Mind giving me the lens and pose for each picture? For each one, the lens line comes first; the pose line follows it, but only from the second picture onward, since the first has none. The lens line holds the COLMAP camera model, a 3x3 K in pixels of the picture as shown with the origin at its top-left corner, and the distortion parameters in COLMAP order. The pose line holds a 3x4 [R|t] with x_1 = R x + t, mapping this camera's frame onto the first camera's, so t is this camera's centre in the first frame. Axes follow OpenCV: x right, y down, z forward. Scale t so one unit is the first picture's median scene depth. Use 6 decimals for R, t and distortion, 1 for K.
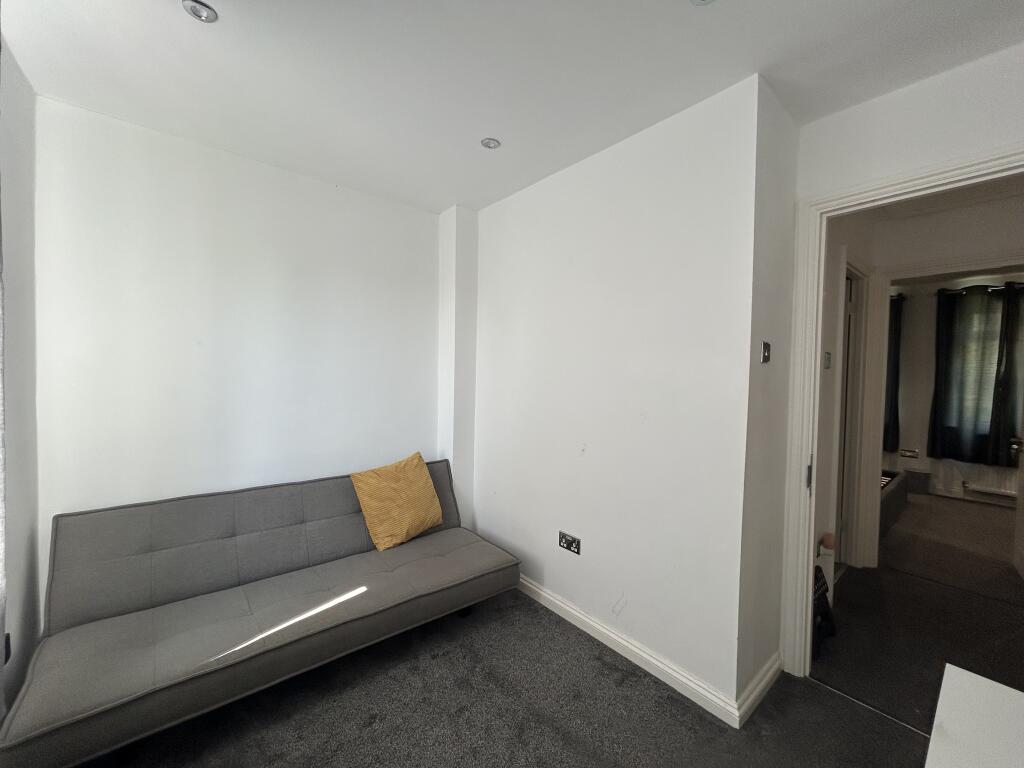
lens RADIAL K [[412.1, 0, 515.3], [0, 412.1, 382.5], [0, 0, 1]] dist [-0.007001, 0.000274]
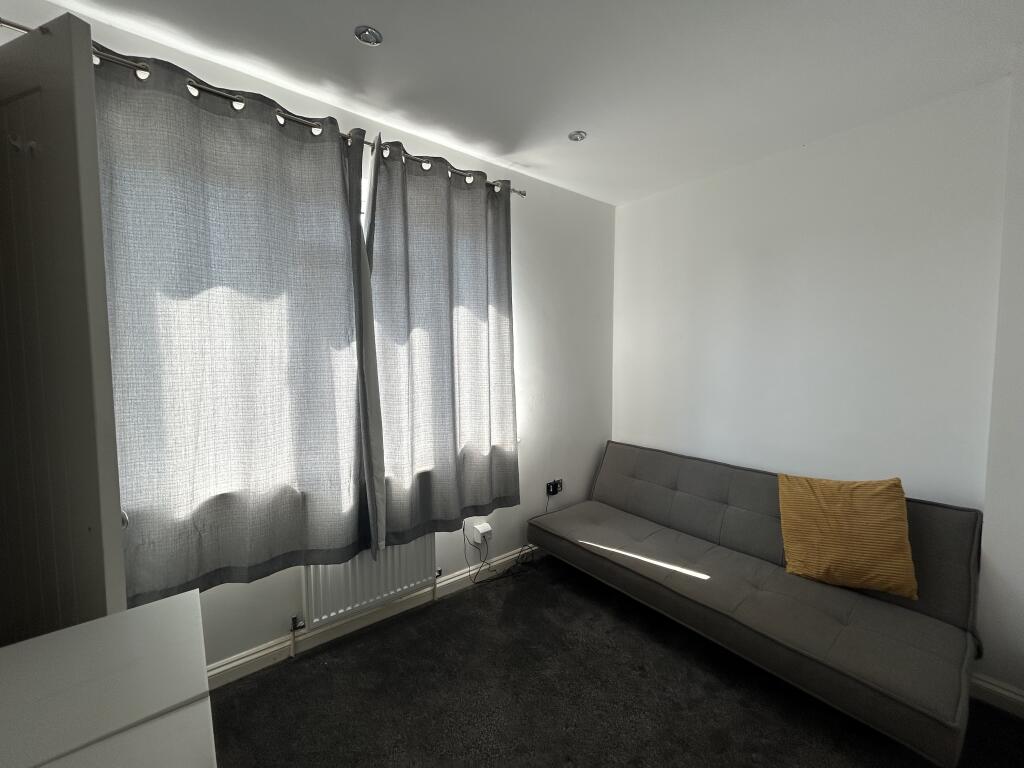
lens RADIAL K [[412.1, 0, 515.3], [0, 412.1, 382.5], [0, 0, 1]] dist [-0.007001, 0.000274]
pose [[-0.017983, 0.041917, -0.998959, 0.573491], [-0.028993, 0.998679, 0.042428, 0.003709], [0.999418, 0.029726, -0.016744, 0.511510]]
